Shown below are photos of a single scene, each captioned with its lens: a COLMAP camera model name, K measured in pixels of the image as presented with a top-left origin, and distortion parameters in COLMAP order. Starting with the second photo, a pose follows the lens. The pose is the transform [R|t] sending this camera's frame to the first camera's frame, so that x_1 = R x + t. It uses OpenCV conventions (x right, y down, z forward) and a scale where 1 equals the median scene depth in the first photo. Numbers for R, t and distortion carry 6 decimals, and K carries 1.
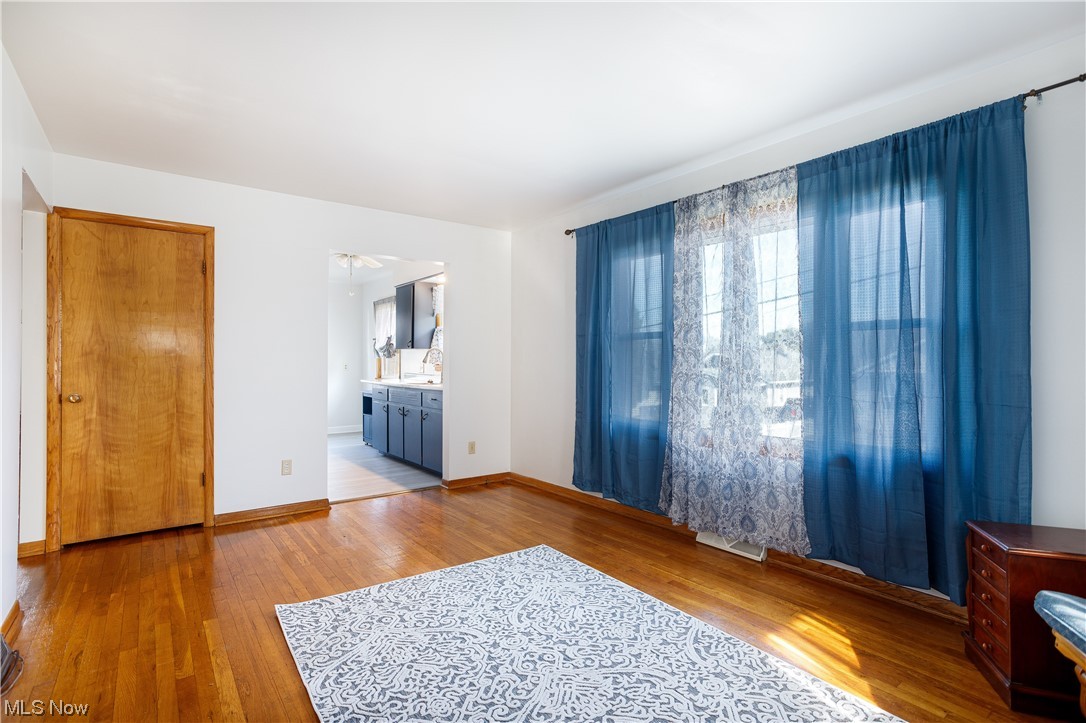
lens RADIAL K [[536.3, 0, 546.2], [0, 536.3, 359.1], [0, 0, 1]] dist [-0.012431, 0.008751]
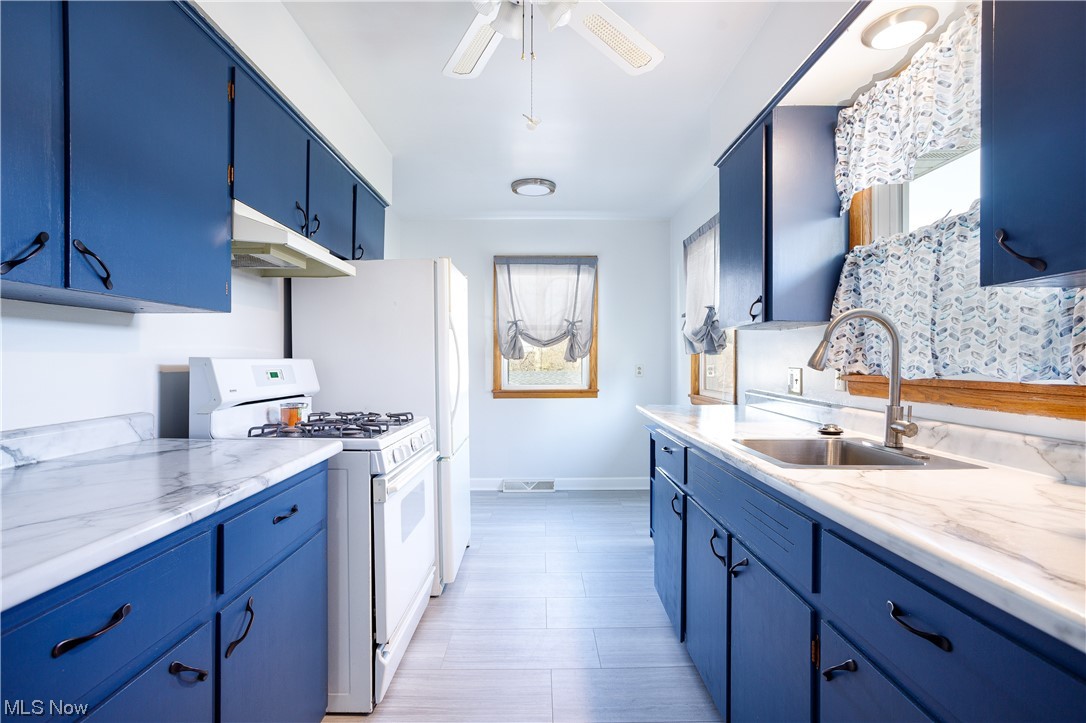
lens RADIAL K [[536.3, 0, 538.1], [0, 536.3, 360.1], [0, 0, 1]] dist [-0.012431, 0.008751]
pose [[0.798726, 0.003423, -0.601686, -0.140389], [-0.002704, 0.999994, 0.002101, 0.002517], [0.601689, -0.000051, 0.798730, 0.560353]]
